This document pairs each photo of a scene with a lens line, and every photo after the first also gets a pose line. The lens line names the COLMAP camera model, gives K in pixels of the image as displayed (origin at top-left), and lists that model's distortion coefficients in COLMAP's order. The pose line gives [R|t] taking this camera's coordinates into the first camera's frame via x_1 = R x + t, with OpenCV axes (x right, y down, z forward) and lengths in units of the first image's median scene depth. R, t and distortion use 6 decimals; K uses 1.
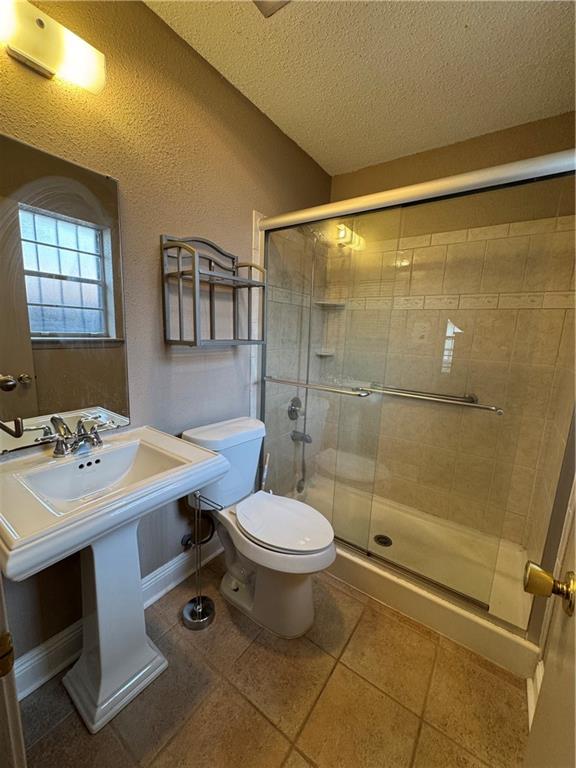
lens RADIAL K [[306.2, 0, 288.2], [0, 306.2, 382.1], [0, 0, 1]] dist [-0.003468, 0.000192]
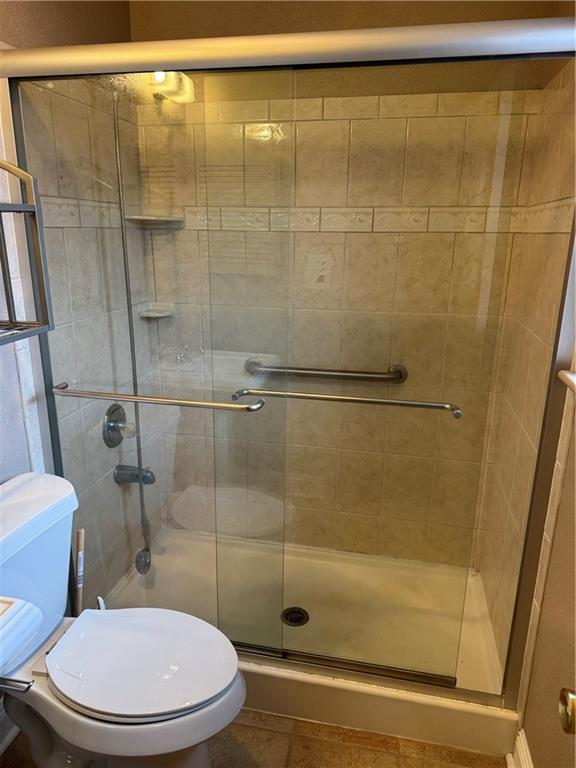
lens RADIAL K [[541.3, 0, 285.2], [0, 541.3, 385.7], [0, 0, 1]] dist [0.031554, -0.031139]
pose [[0.917073, -0.138415, 0.373923, -0.051900], [0.091978, 0.985957, 0.139389, -0.090619], [-0.387966, -0.093437, 0.916925, 0.031823]]
